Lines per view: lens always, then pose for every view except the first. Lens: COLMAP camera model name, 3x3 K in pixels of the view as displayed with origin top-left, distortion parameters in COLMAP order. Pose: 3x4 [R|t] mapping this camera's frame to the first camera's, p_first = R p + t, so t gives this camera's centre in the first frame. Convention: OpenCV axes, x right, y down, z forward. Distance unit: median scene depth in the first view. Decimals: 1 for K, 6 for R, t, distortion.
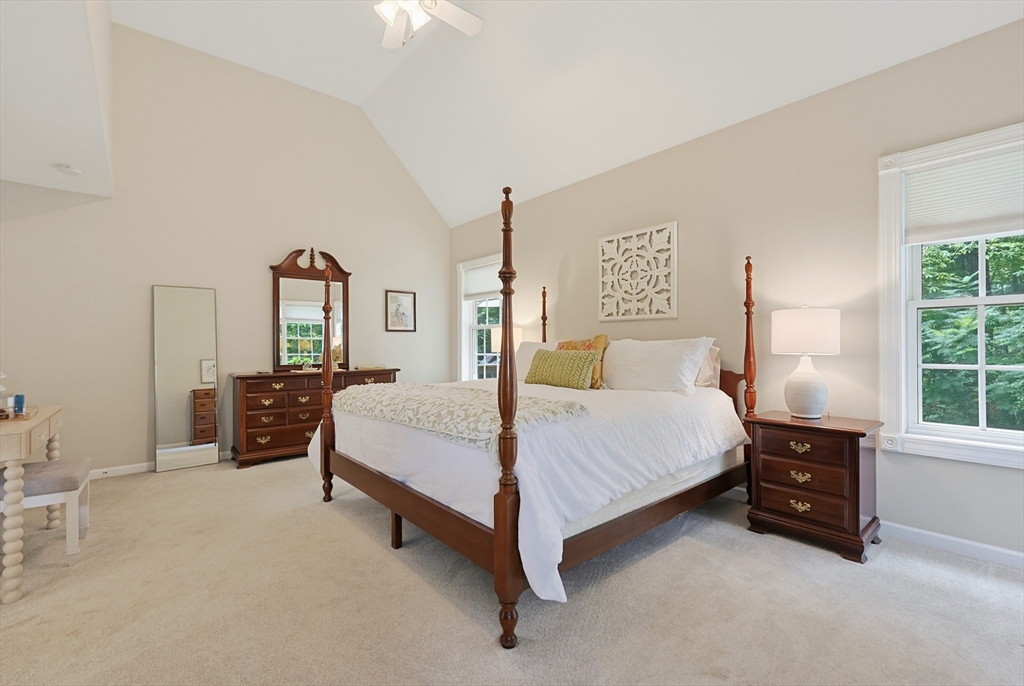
lens RADIAL K [[437.1, 0, 506.7], [0, 437.1, 345.8], [0, 0, 1]] dist [-0.001173, -0.000114]
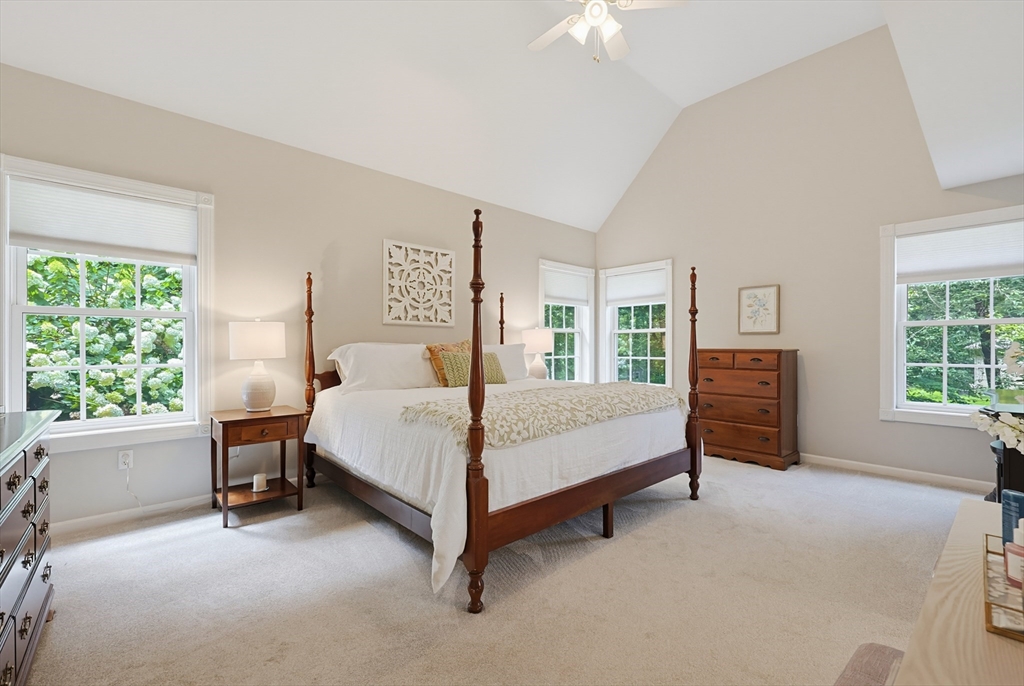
lens RADIAL K [[437.1, 0, 507.6], [0, 437.1, 344.9], [0, 0, 1]] dist [-0.001173, -0.000114]
pose [[-0.014126, 0.014987, 0.999788, -0.828136], [0.006910, 0.999865, -0.014890, 0.008197], [-0.999876, 0.006699, -0.014228, 0.801942]]
